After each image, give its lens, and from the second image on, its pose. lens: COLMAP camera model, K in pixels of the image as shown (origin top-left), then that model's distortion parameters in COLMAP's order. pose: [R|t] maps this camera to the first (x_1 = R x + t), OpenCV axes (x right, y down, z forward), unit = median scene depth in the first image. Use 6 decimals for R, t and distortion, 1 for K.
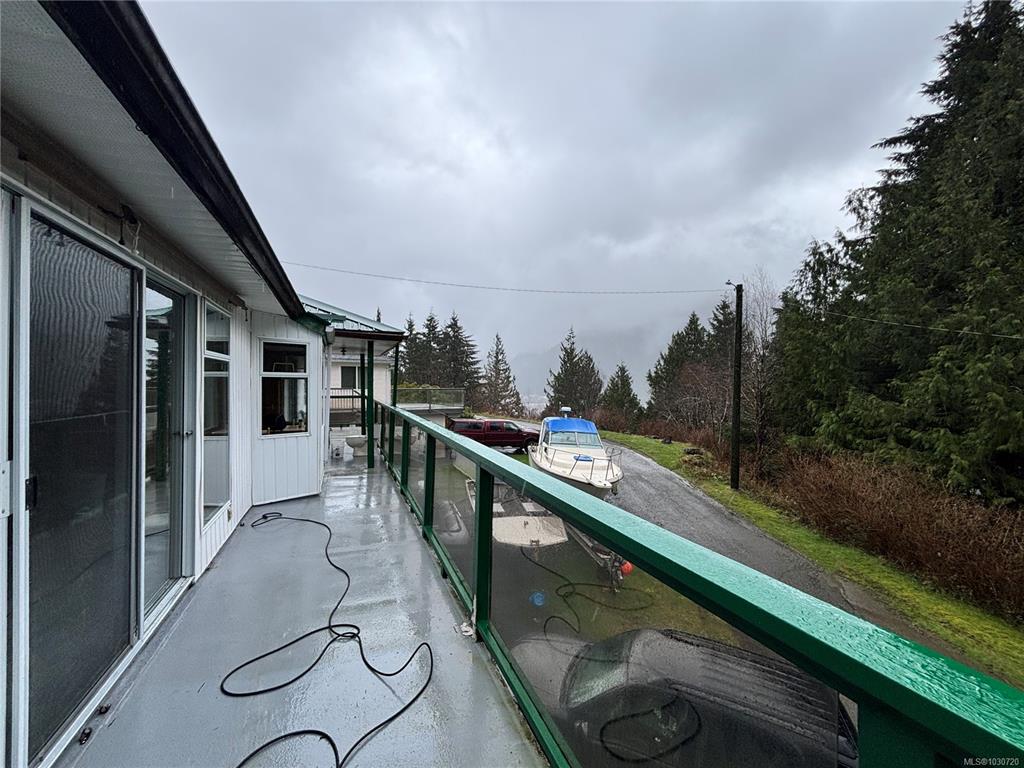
lens RADIAL K [[415.2, 0, 511.8], [0, 415.2, 382.7], [0, 0, 1]] dist [0.001601, -0.000848]
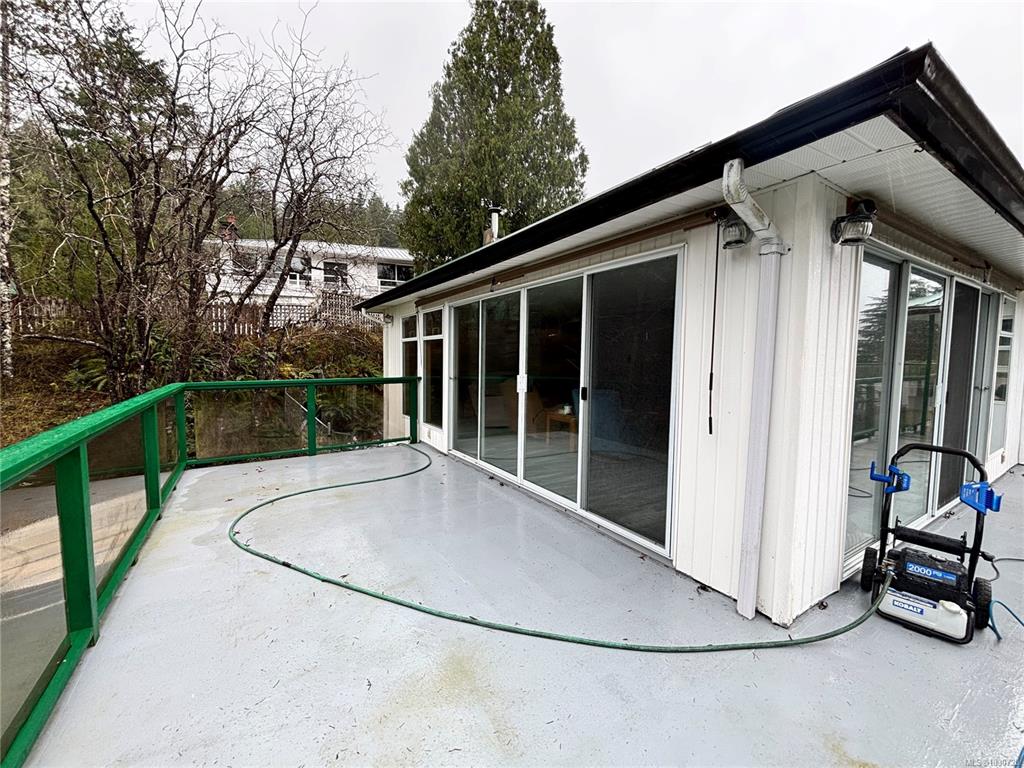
lens RADIAL K [[415.2, 0, 513.4], [0, 415.2, 383.6], [0, 0, 1]] dist [0.001601, -0.000848]
pose [[0.177899, 0.086780, -0.980215, 0.092746], [-0.013369, 0.996225, 0.085771, -0.000713], [0.983958, -0.002154, 0.178388, -0.230120]]
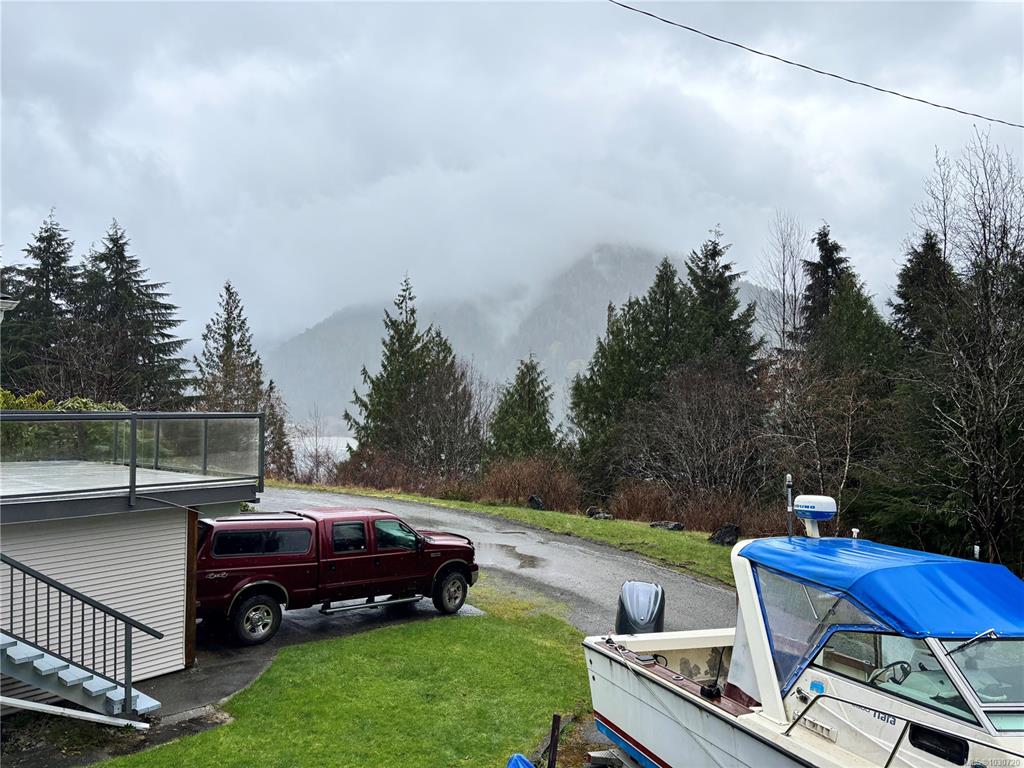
lens RADIAL K [[769.6, 0, 513.2], [0, 769.6, 387.0], [0, 0, 1]] dist [0.023086, 0.003837]
pose [[0.931733, 0.014194, 0.362867, -0.056064], [-0.009368, 0.999843, -0.015055, 0.000177], [-0.363024, 0.010628, 0.931719, 0.162497]]
